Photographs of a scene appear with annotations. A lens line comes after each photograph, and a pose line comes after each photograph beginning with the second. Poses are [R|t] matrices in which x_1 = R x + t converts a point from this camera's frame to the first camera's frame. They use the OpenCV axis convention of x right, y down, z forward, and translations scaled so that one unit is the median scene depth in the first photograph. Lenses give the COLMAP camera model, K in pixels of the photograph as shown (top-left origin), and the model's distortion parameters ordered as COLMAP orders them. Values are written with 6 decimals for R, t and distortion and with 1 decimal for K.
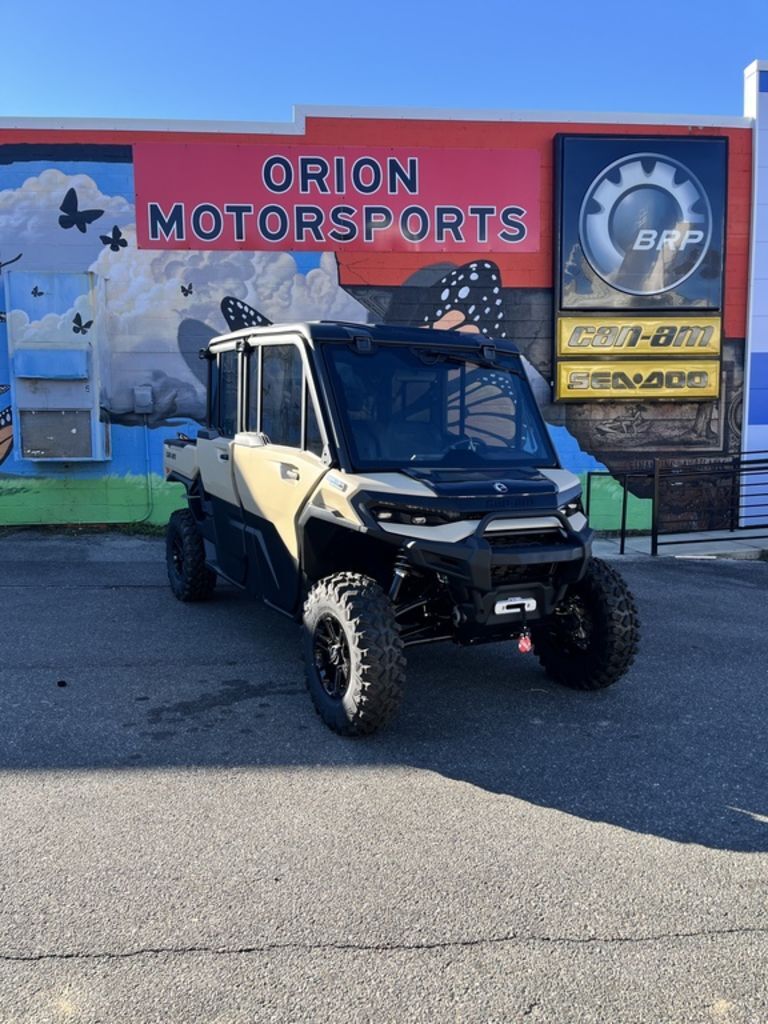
lens RADIAL K [[768.0, 0, 384.0], [0, 768.0, 512.0], [0, 0, 1]] dist [0.010079, -0.003809]
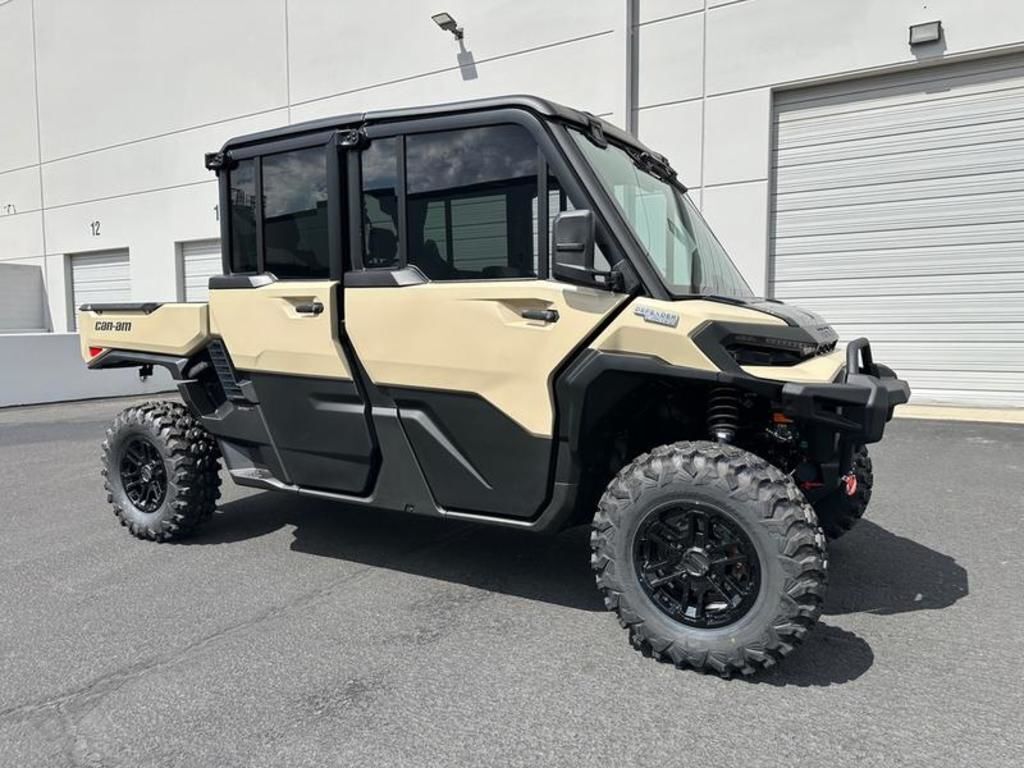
lens RADIAL K [[720.5, 0, 503.3], [0, 720.5, 401.3], [0, 0, 1]] dist [-0.033767, -0.000489]
pose [[0.856947, -0.099926, 0.505625, -0.392770], [0.095592, 0.994819, 0.034592, 0.001447], [-0.506462, 0.018690, 0.862059, 0.393084]]
